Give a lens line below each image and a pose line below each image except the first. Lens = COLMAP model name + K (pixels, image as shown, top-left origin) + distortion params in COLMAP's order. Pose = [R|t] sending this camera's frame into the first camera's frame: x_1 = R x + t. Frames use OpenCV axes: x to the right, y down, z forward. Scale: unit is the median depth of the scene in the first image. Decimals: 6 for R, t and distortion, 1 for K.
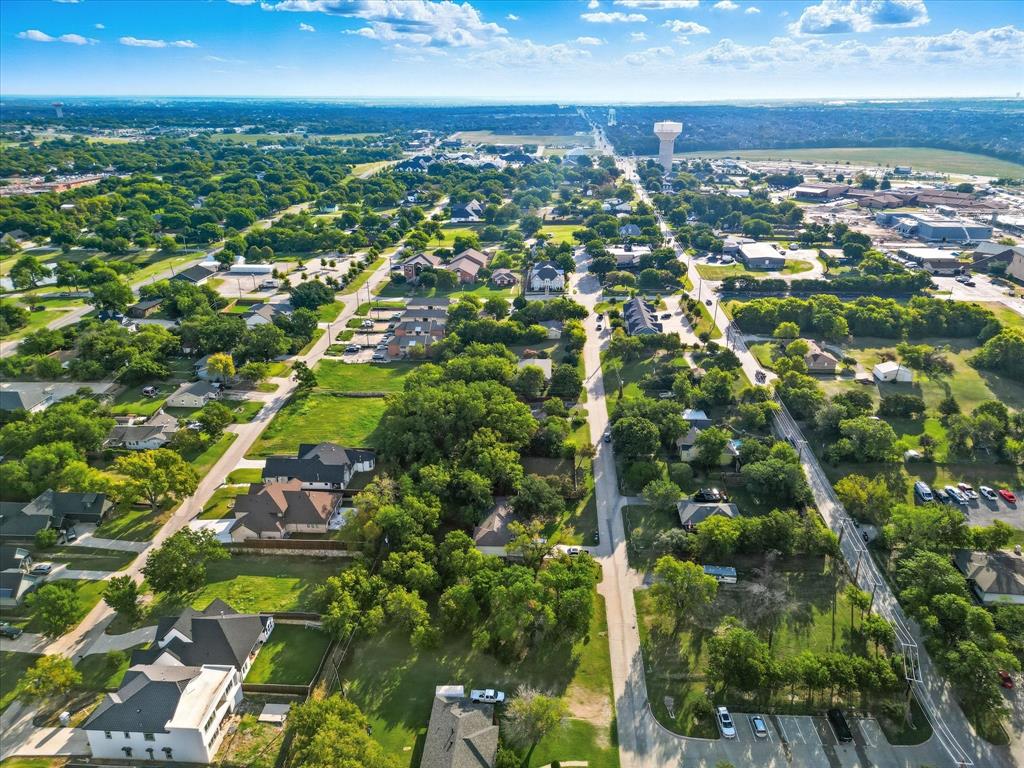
lens RADIAL K [[713.9, 0, 512.0], [0, 713.9, 384.0], [0, 0, 1]] dist [0.071939, -0.059371]
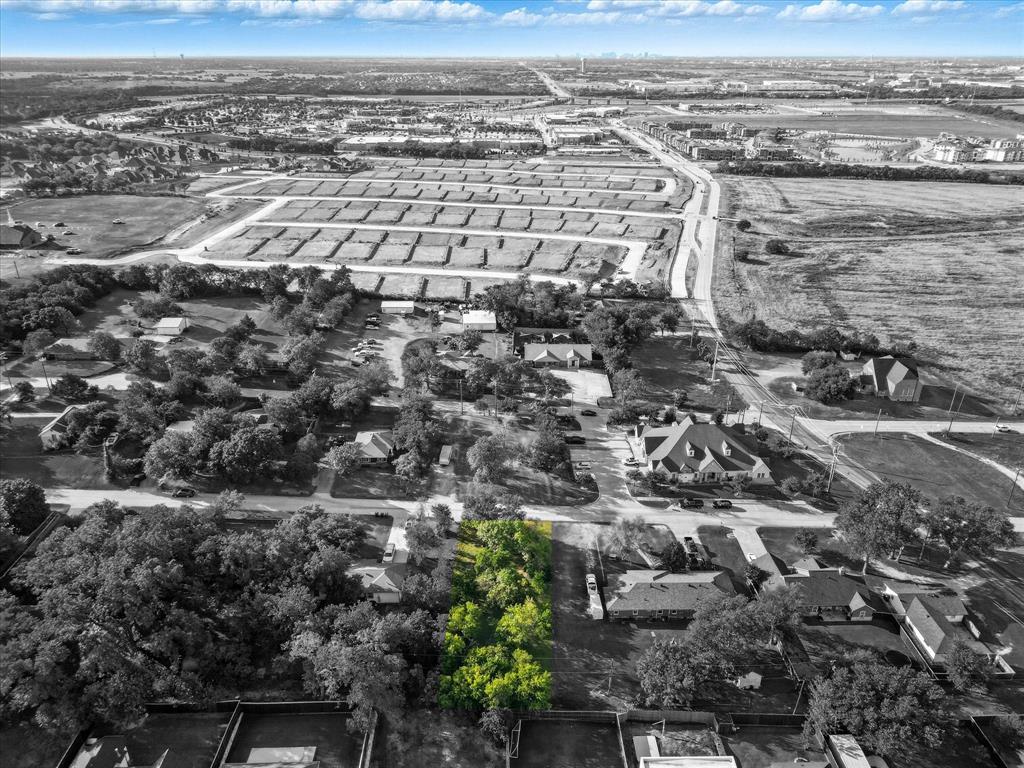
lens RADIAL K [[713.9, 0, 512.0], [0, 713.9, 384.0], [0, 0, 1]] dist [0.071939, -0.059371]
pose [[-0.085550, -0.413278, 0.906578, -0.662064], [0.377012, 0.828827, 0.413411, -0.254717], [-0.922249, 0.377158, 0.084904, 0.633390]]
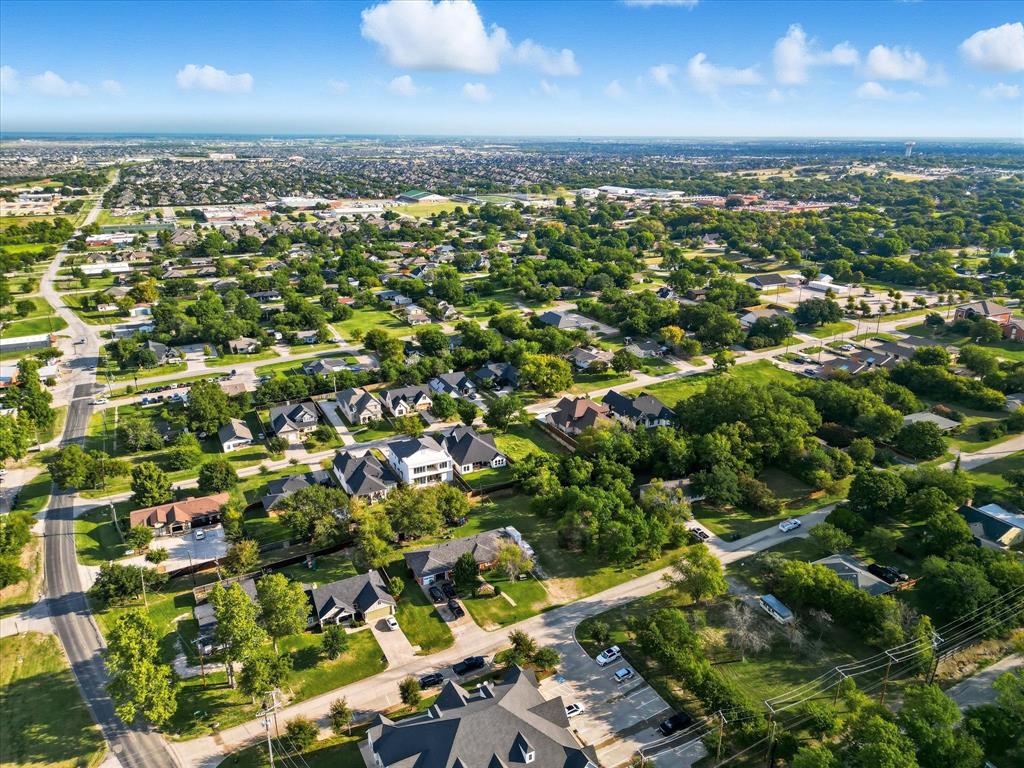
lens RADIAL K [[713.9, 0, 512.0], [0, 713.9, 384.0], [0, 0, 1]] dist [0.071939, -0.059371]
pose [[0.502989, 0.290904, -0.813865, 0.685411], [-0.331247, 0.934635, 0.129352, -0.019526], [0.798296, 0.204528, 0.566473, 0.099008]]
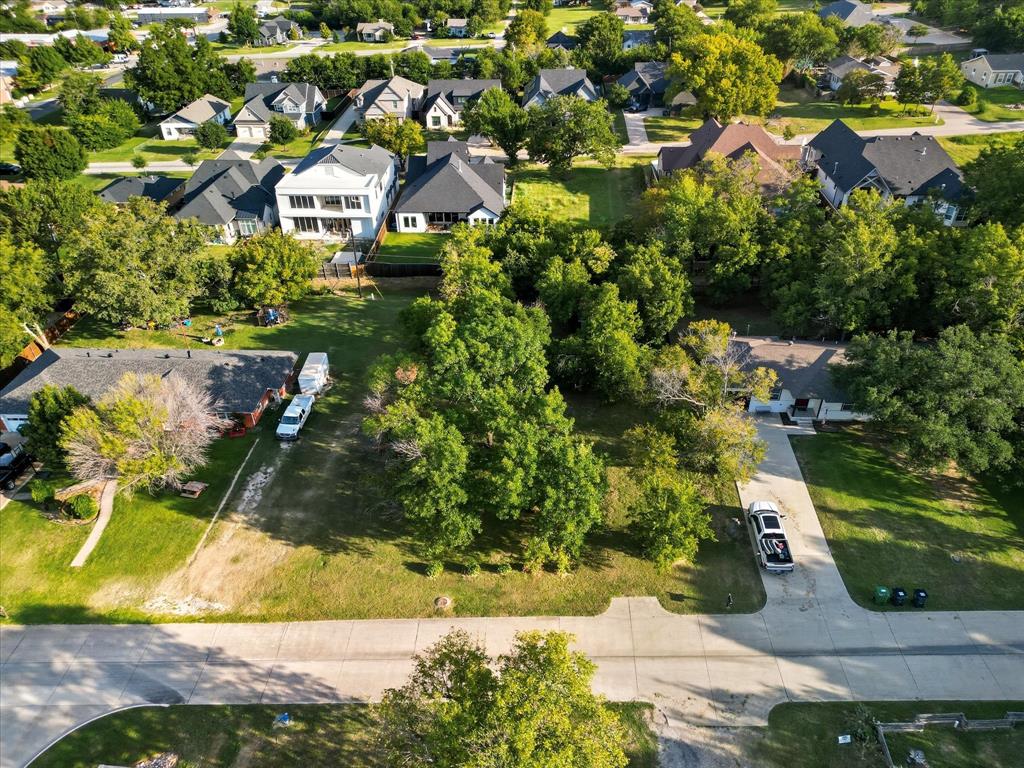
lens RADIAL K [[713.9, 0, 512.0], [0, 713.9, 384.0], [0, 0, 1]] dist [0.071939, -0.059371]
pose [[0.019569, 0.575367, -0.817661, 0.272152], [-0.363918, 0.765818, 0.530176, 0.054493], [0.931225, 0.287187, 0.224373, 0.721150]]
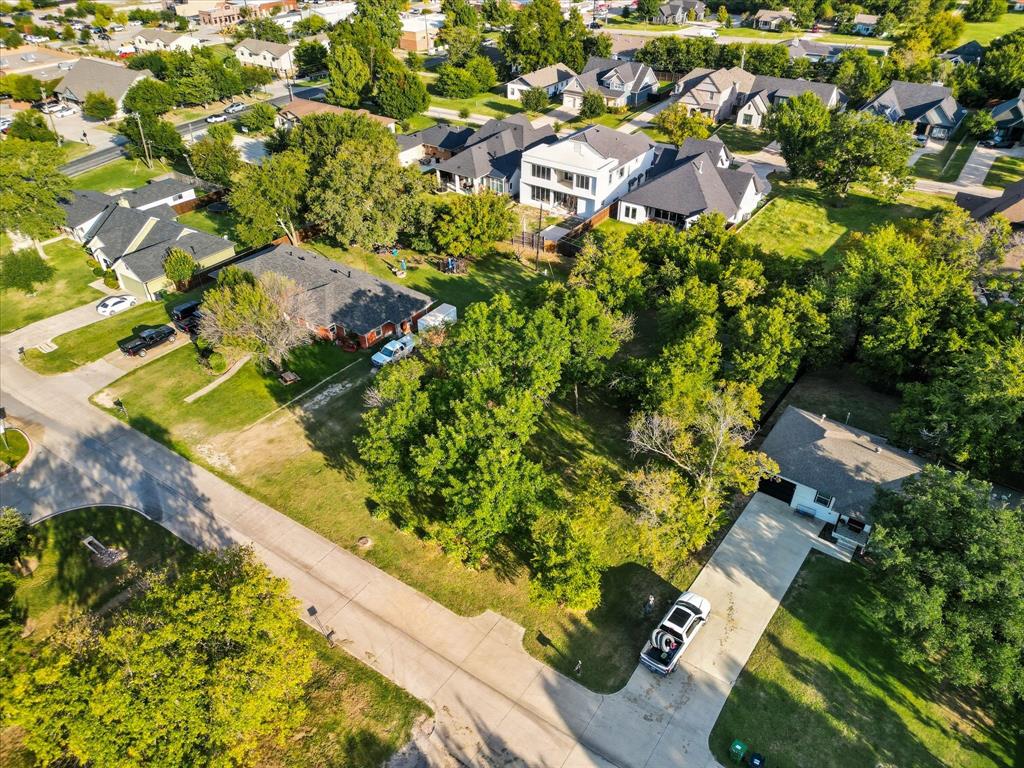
lens RADIAL K [[713.9, 0, 512.0], [0, 713.9, 384.0], [0, 0, 1]] dist [0.071939, -0.059371]
pose [[-0.528074, 0.502264, -0.684740, 0.234367], [-0.312981, 0.634460, 0.706756, 0.002658], [0.789418, 0.587530, -0.177843, 0.843530]]
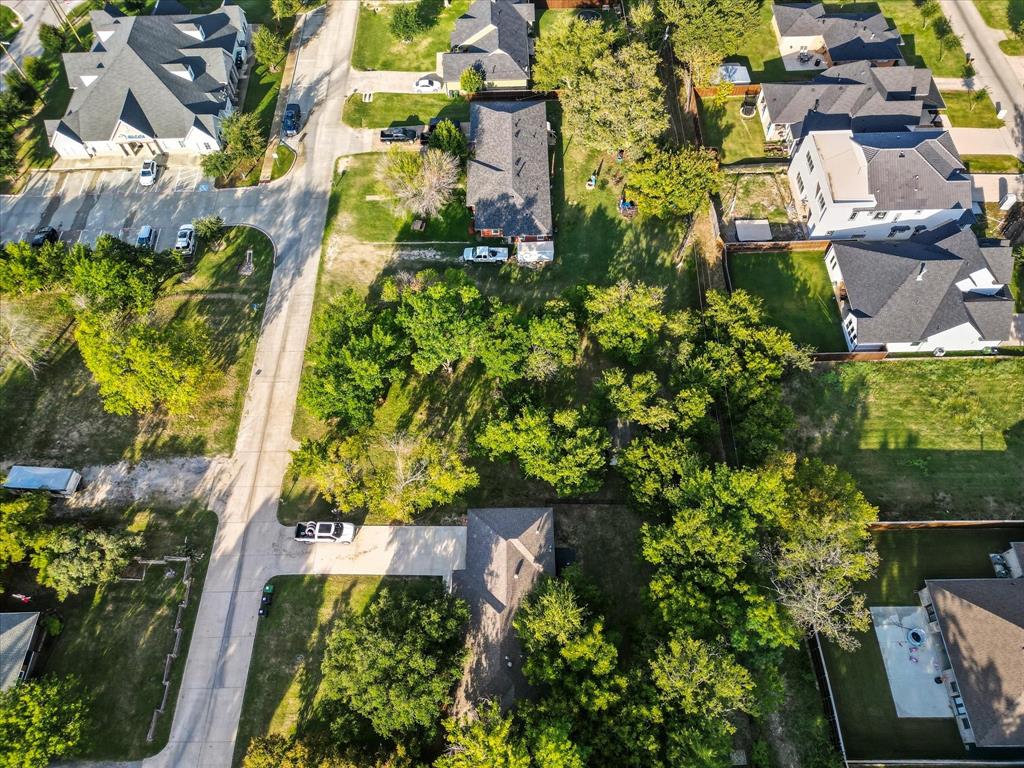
lens RADIAL K [[713.9, 0, 512.0], [0, 713.9, 384.0], [0, 0, 1]] dist [0.071939, -0.059371]
pose [[-0.996618, 0.078851, -0.023137, -0.023652], [-0.012449, 0.133444, 0.990978, -0.210246], [0.081228, 0.987915, -0.132011, 0.872335]]
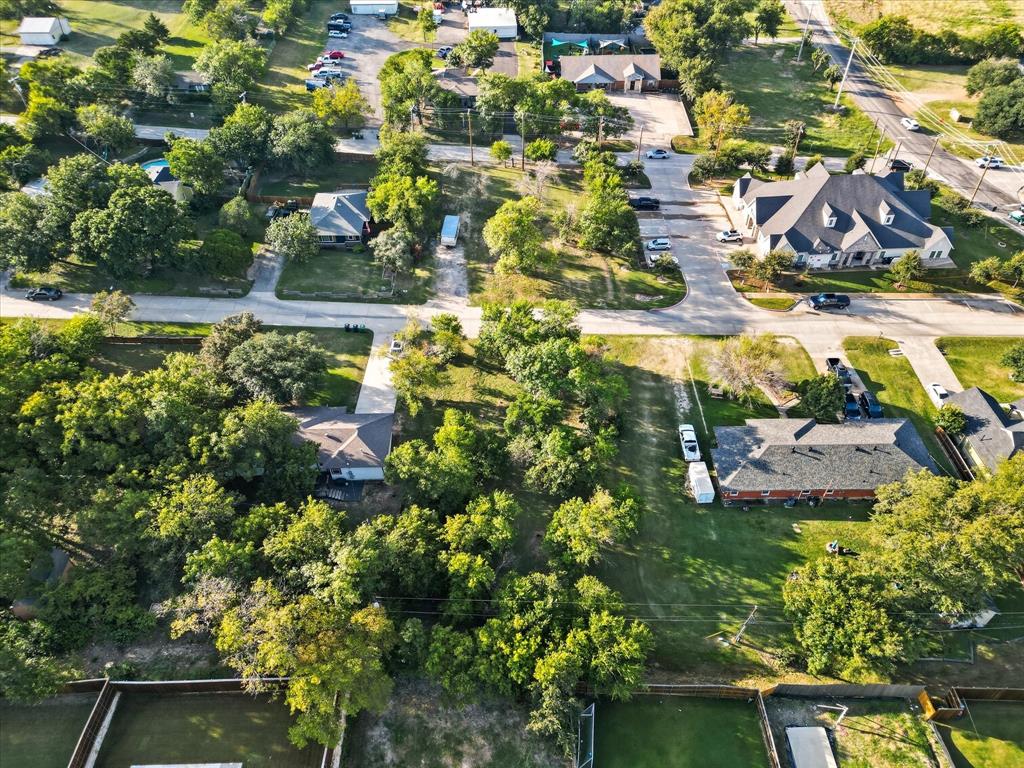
lens RADIAL K [[713.9, 0, 512.0], [0, 713.9, 384.0], [0, 0, 1]] dist [0.071939, -0.059371]
pose [[-0.079377, -0.685808, 0.723441, -0.356721], [0.391058, 0.646132, 0.655428, -0.107471], [-0.916936, 0.334934, 0.216903, 0.696119]]
